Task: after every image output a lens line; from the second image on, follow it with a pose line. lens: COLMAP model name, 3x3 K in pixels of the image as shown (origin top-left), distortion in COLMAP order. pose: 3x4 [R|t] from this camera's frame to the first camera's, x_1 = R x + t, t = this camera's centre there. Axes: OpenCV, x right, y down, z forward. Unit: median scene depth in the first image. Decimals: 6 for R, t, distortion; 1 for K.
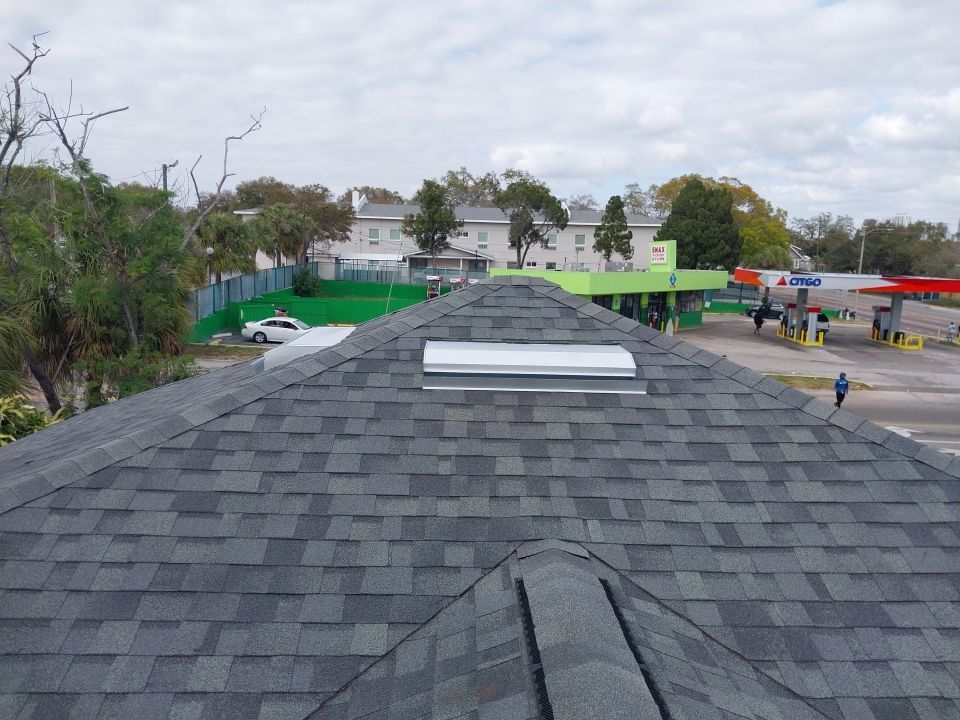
lens RADIAL K [[742.9, 0, 492.7], [0, 742.9, 367.8], [0, 0, 1]] dist [0.055014, -0.083998]
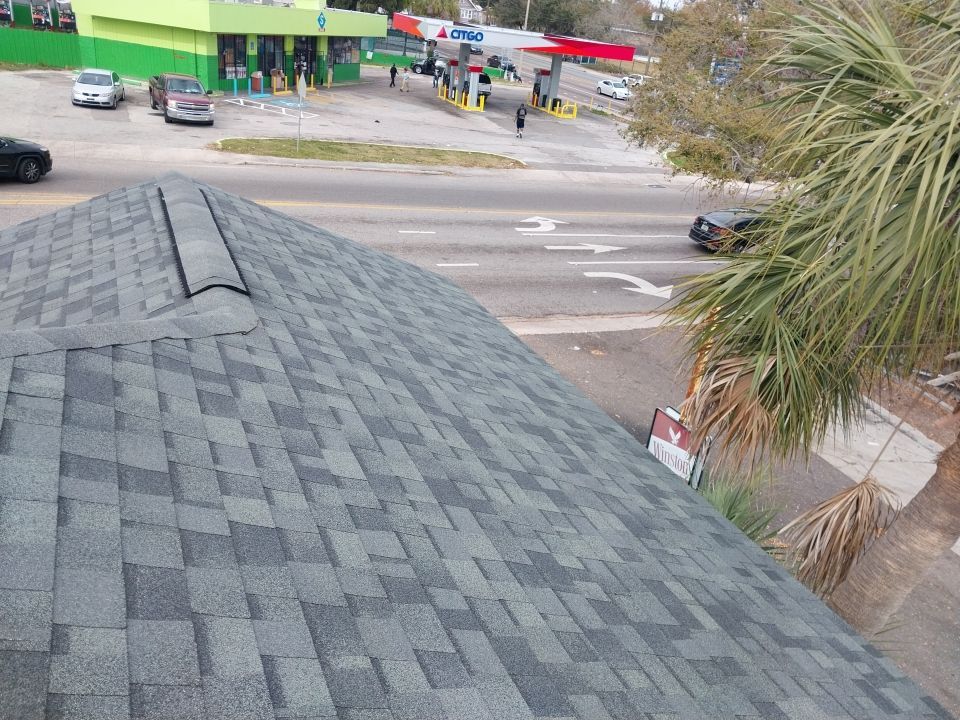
lens RADIAL K [[753.0, 0, 482.8], [0, 753.0, 364.6], [0, 0, 1]] dist [0.015298, -0.021669]
pose [[0.920796, -0.094504, 0.378422, 0.052914], [-0.025760, 0.953351, 0.300762, -0.010616], [-0.389192, -0.286688, 0.875408, 0.085288]]
